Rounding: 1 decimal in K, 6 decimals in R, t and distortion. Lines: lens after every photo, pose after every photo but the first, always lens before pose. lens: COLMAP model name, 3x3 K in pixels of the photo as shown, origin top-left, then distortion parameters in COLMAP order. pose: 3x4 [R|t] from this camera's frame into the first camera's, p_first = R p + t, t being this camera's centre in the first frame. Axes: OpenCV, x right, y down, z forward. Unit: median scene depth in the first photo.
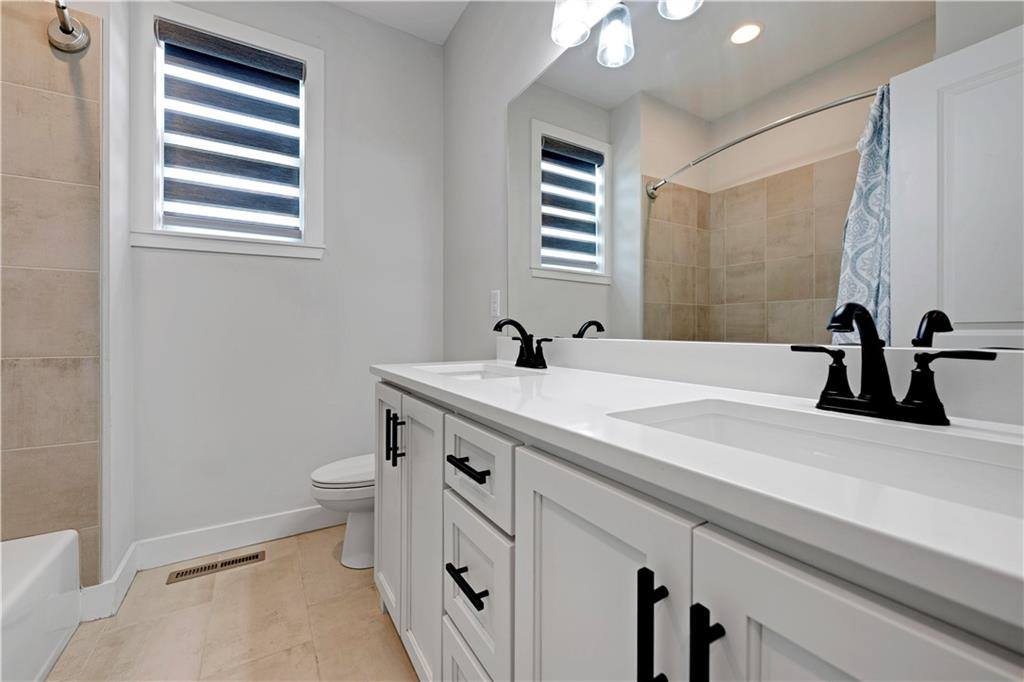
lens RADIAL K [[407.9, 0, 508.7], [0, 407.9, 333.0], [0, 0, 1]] dist [-0.001067, -0.000035]
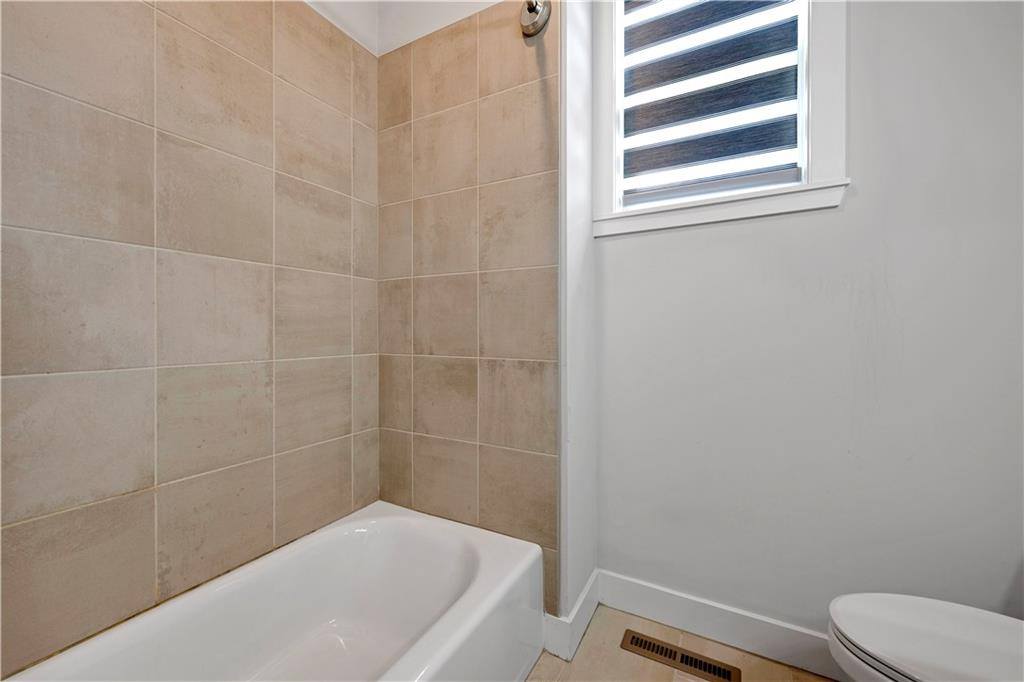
lens RADIAL K [[407.9, 0, 508.7], [0, 407.9, 333.0], [0, 0, 1]] dist [-0.001067, -0.000035]
pose [[0.498505, -0.000377, -0.866887, -0.289414], [-0.002583, 0.999995, -0.001921, -0.001423], [0.866883, 0.003197, 0.498502, 0.464074]]
